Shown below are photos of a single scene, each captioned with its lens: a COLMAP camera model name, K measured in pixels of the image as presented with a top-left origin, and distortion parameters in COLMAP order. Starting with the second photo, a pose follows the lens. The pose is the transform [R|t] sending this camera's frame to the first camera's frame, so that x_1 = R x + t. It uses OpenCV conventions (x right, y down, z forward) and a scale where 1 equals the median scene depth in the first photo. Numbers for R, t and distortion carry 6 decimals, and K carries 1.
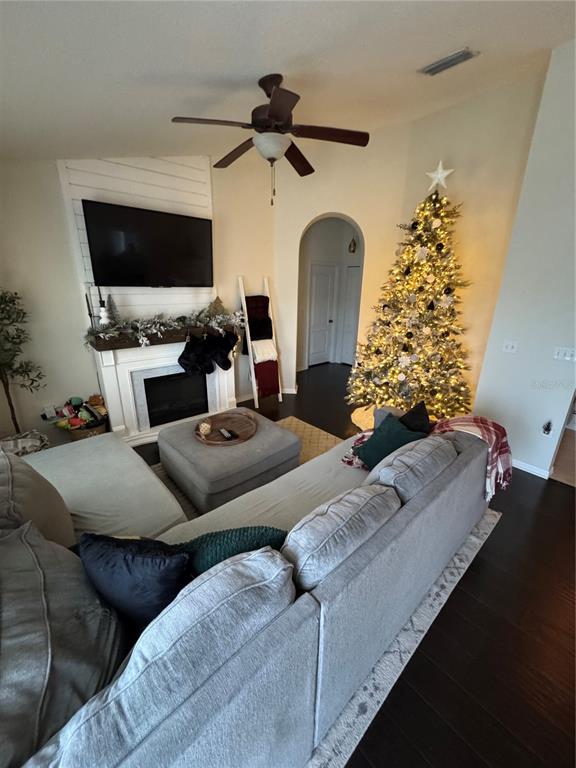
lens RADIAL K [[306.0, 0, 288.0], [0, 306.0, 384.0], [0, 0, 1]] dist [-0.000674, -0.000258]
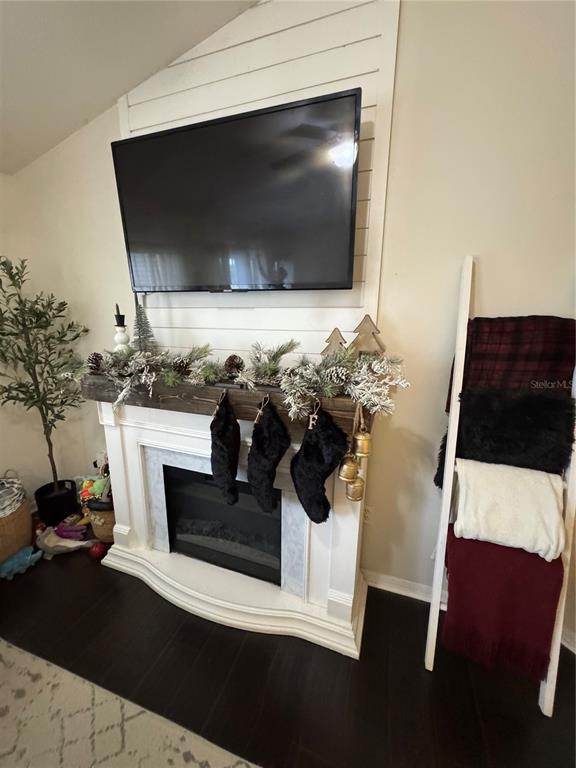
lens RADIAL K [[306.0, 0, 288.0], [0, 306.0, 384.0], [0, 0, 1]] dist [-0.000674, -0.000258]
pose [[0.501799, 0.177373, -0.846603, 0.057836], [-0.272496, 0.961329, 0.039895, -0.240444], [0.820941, 0.210676, 0.530728, 0.918279]]
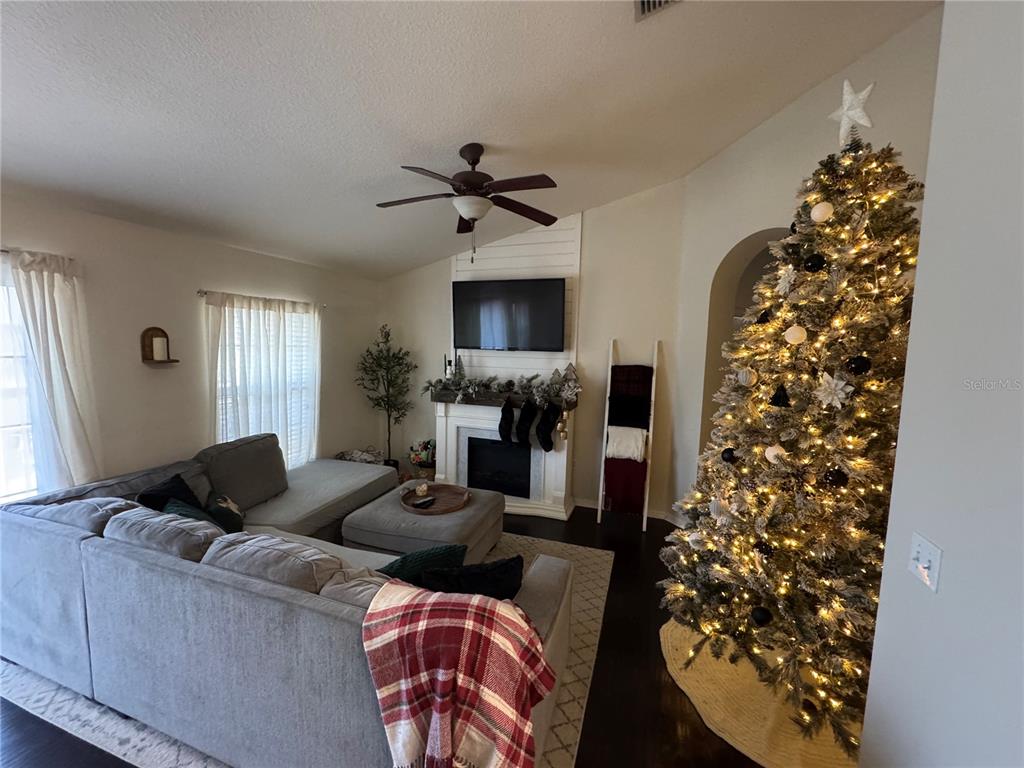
lens RADIAL K [[408.0, 0, 512.0], [0, 408.0, 384.0], [0, 0, 1]] dist [-0.000674, -0.000258]
pose [[0.490235, 0.078341, -0.868062, 0.792039], [-0.286779, 0.954996, -0.075771, -0.128751], [0.823060, 0.286088, 0.490639, 0.434423]]
